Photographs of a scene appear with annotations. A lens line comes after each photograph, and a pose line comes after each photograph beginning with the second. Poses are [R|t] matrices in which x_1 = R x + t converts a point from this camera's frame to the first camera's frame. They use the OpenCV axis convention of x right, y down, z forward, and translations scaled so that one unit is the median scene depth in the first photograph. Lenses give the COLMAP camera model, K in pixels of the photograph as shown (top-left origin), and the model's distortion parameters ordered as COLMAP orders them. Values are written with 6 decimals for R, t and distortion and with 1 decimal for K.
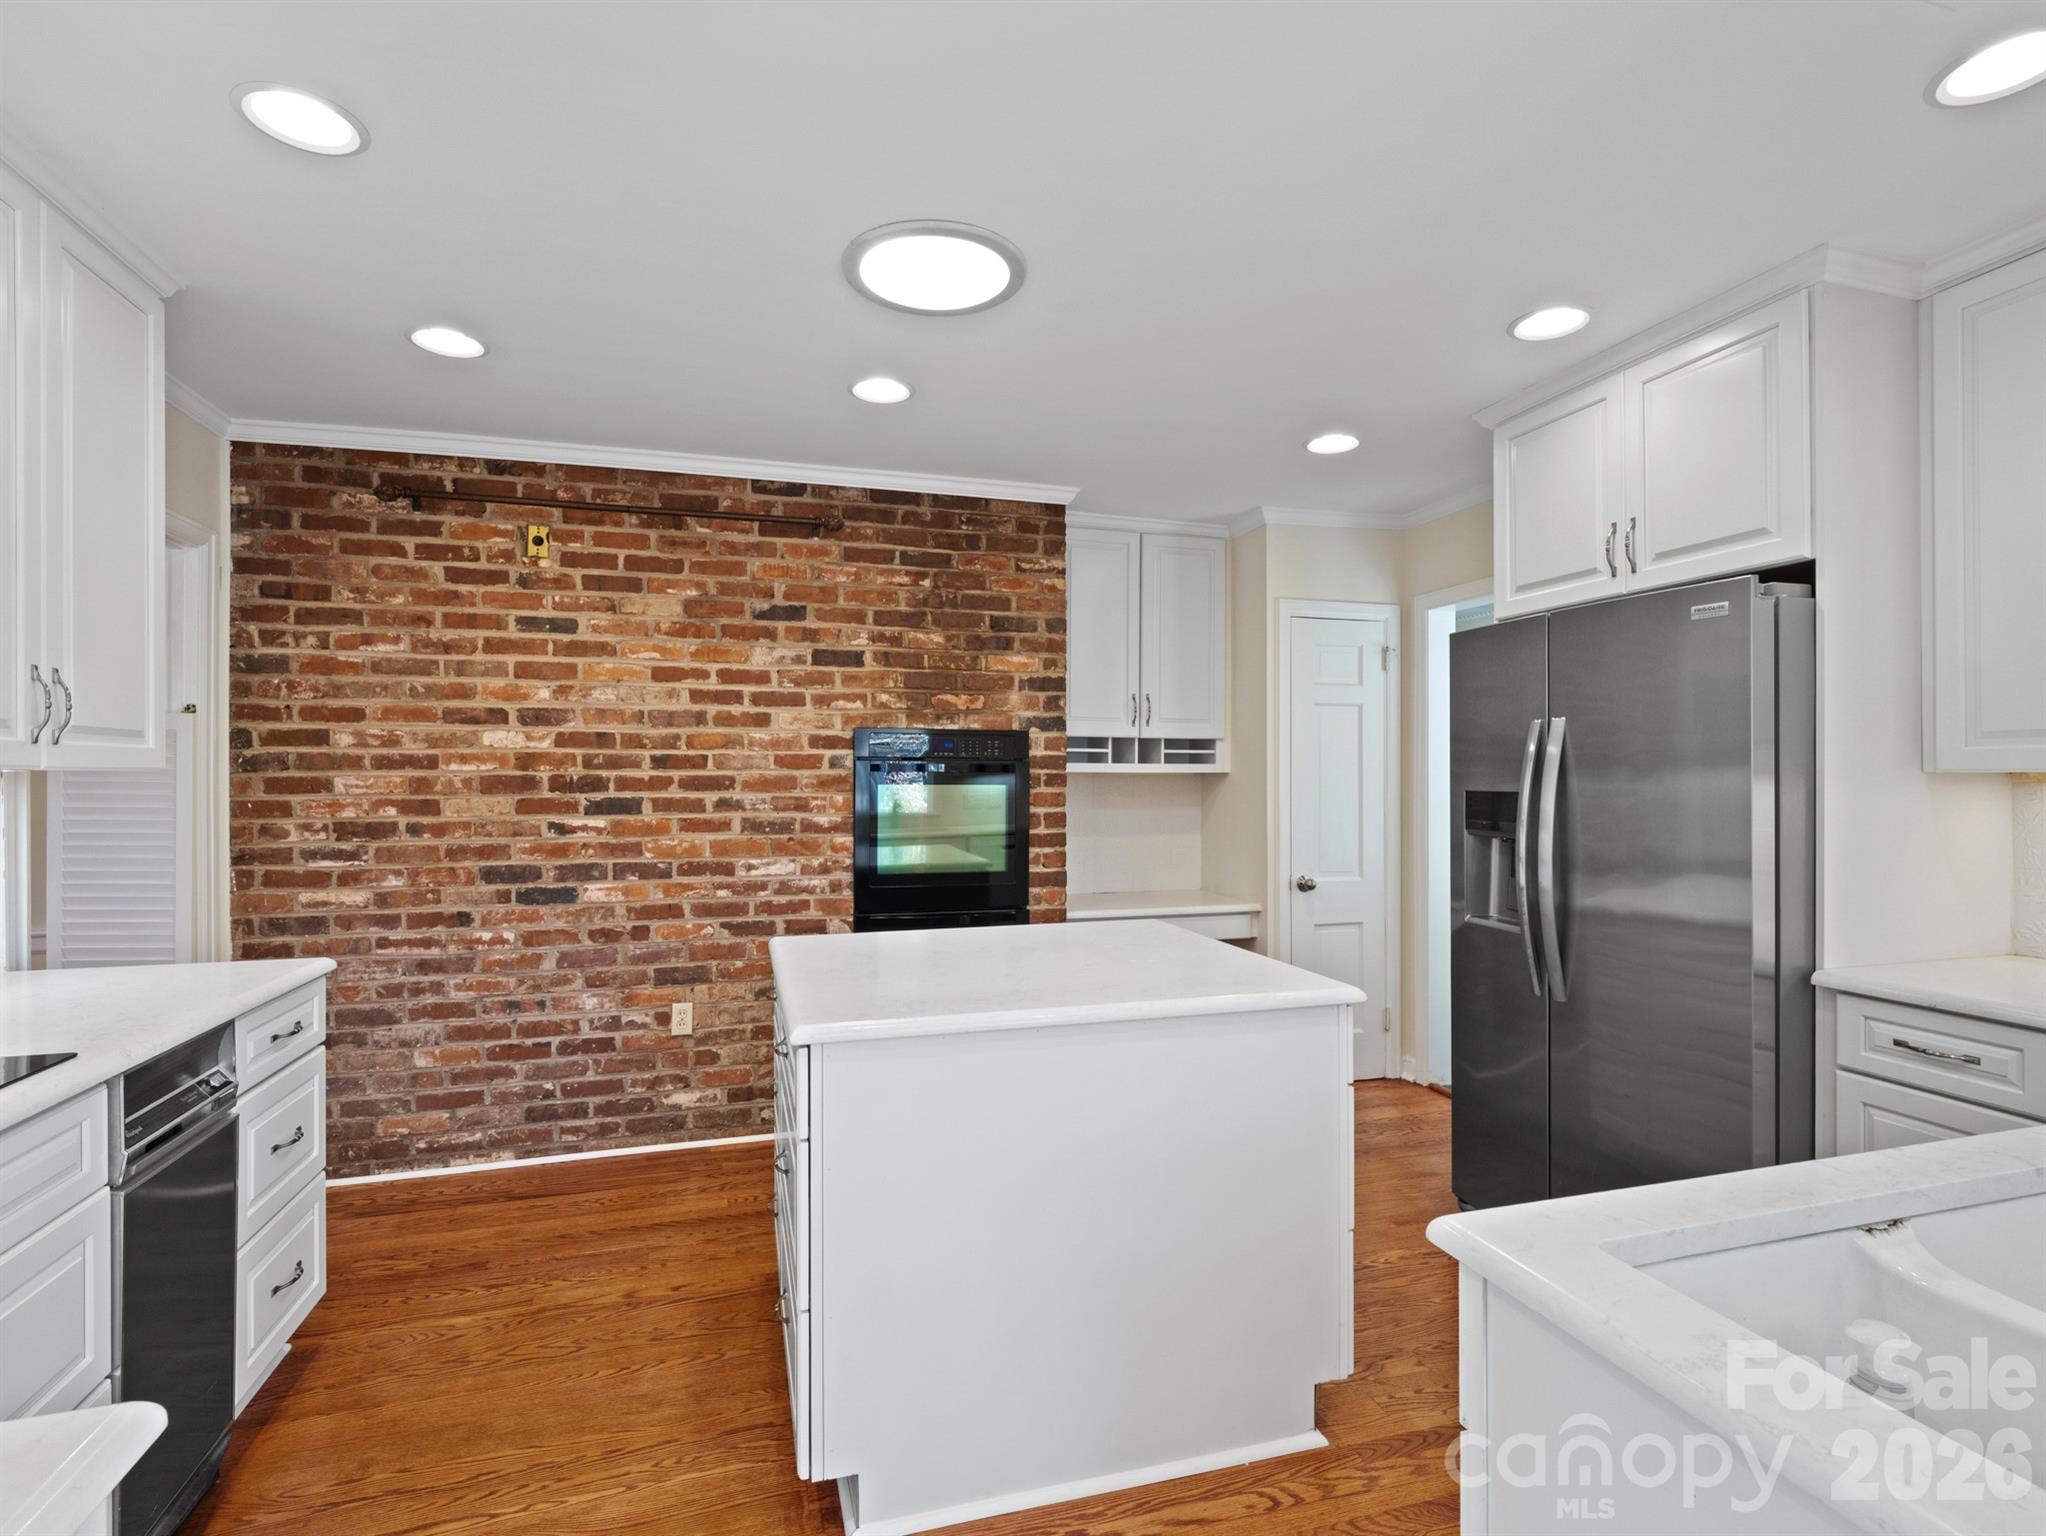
lens RADIAL K [[988.2, 0, 1016.7], [0, 988.2, 778.6], [0, 0, 1]] dist [-0.012461, 0.000174]
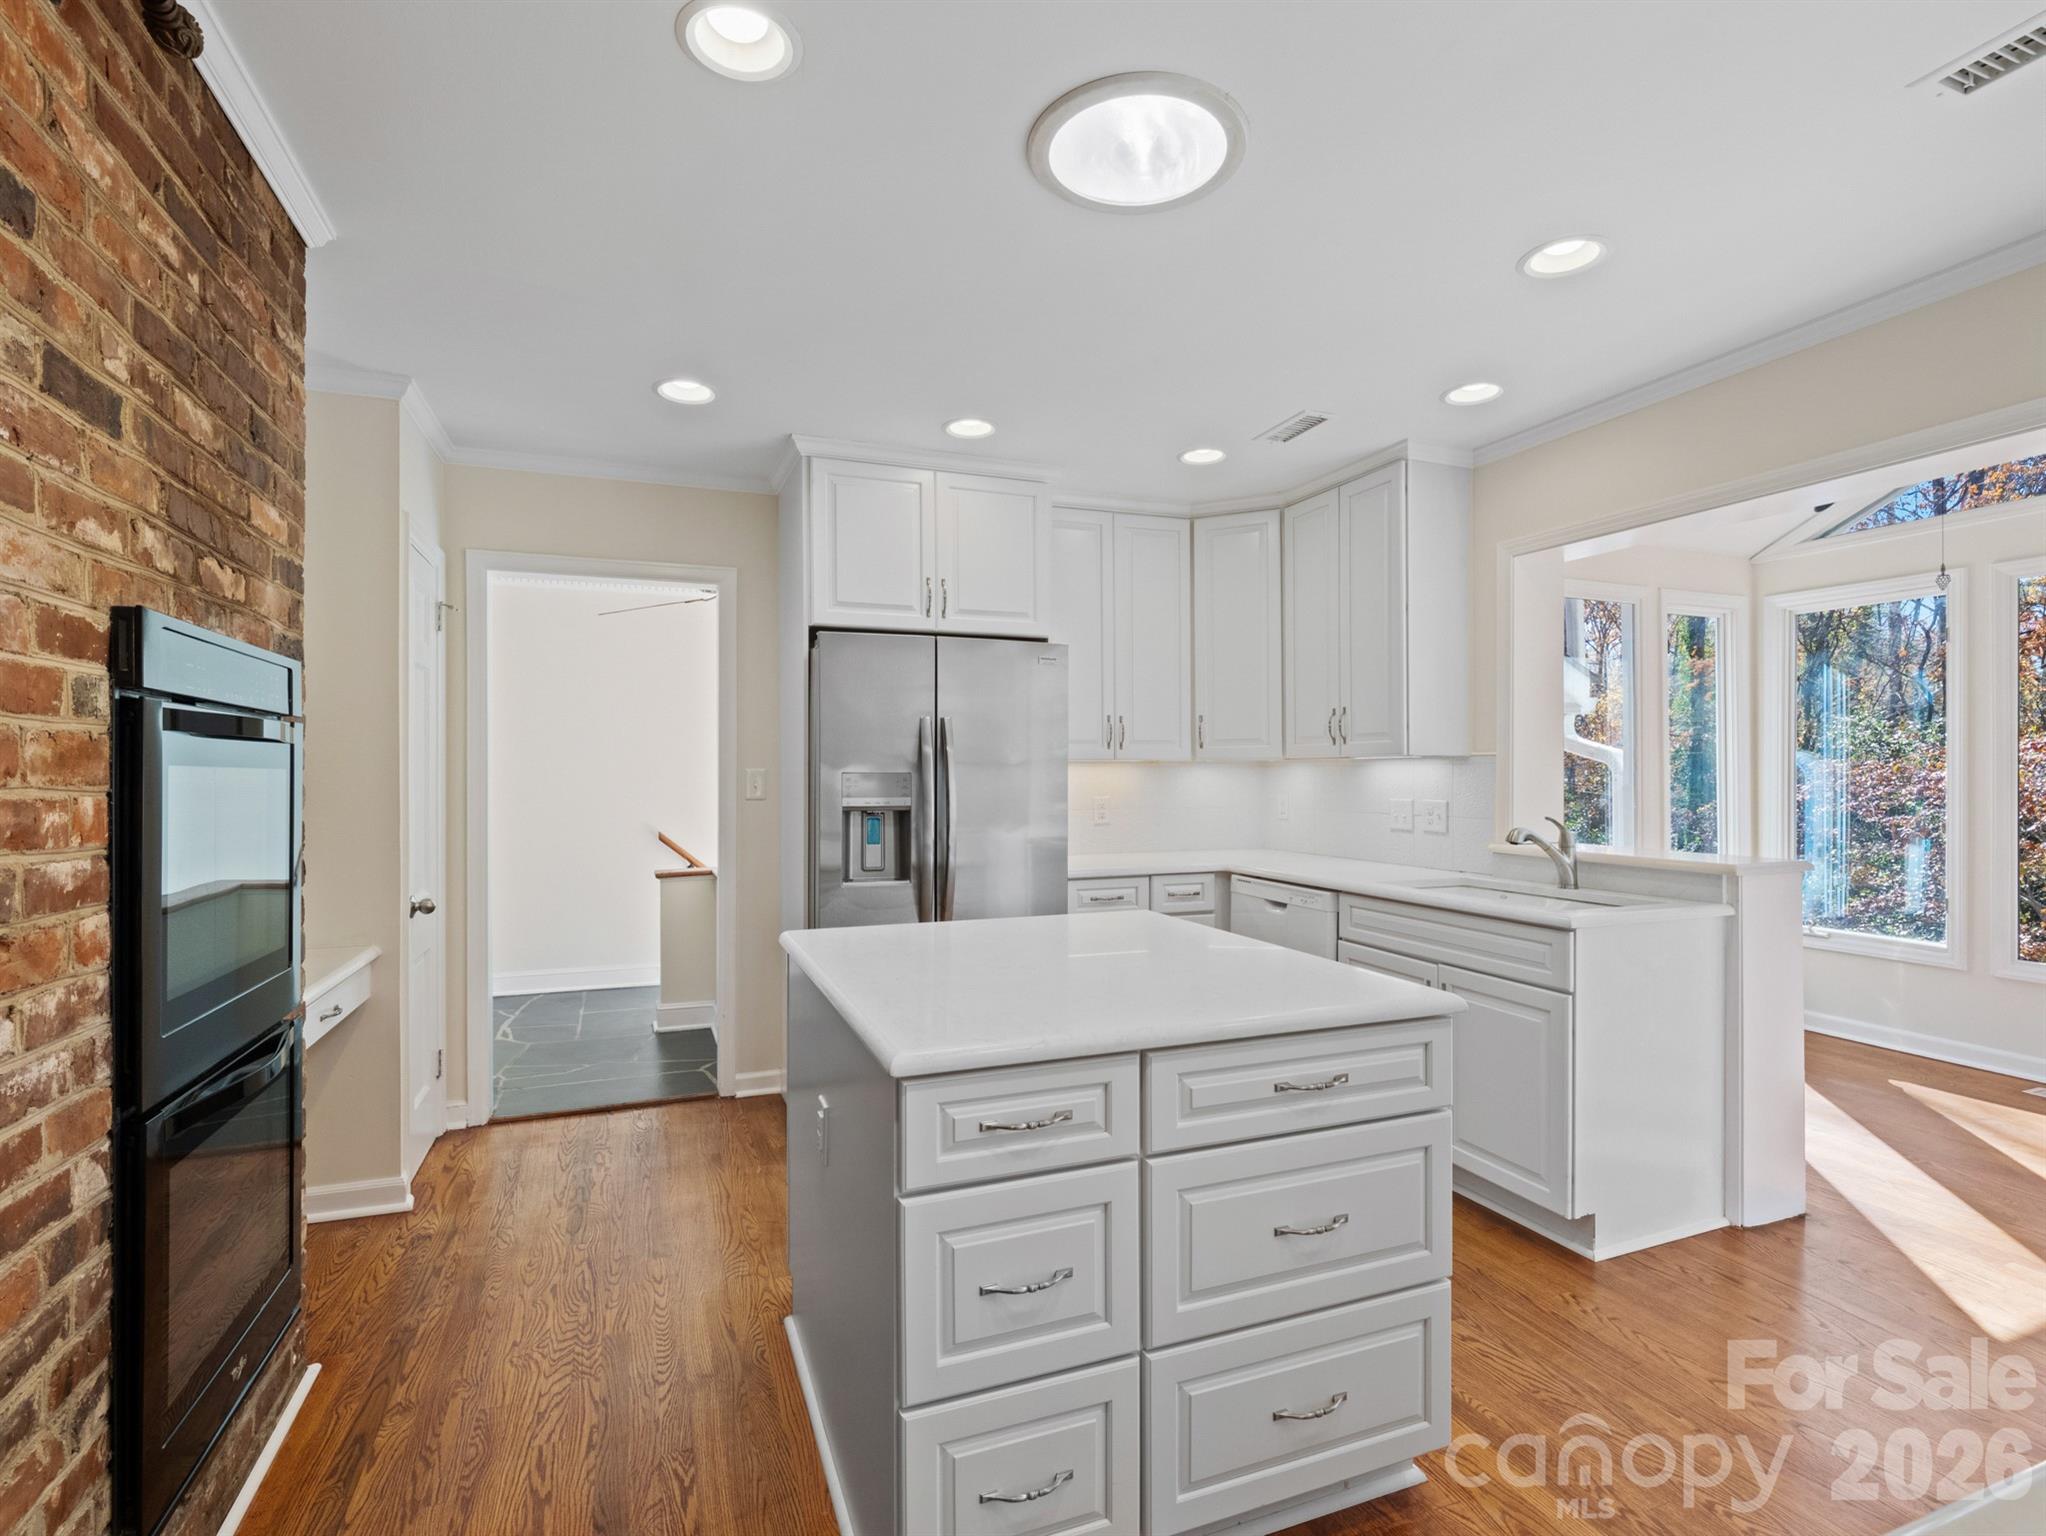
lens RADIAL K [[988.2, 0, 1021.0], [0, 988.2, 777.7], [0, 0, 1]] dist [-0.012461, 0.000174]
pose [[-0.092831, -0.003412, 0.995676, -0.550932], [0.000350, 0.999994, 0.003459, 0.009831], [-0.995682, 0.000670, -0.092829, 0.711818]]
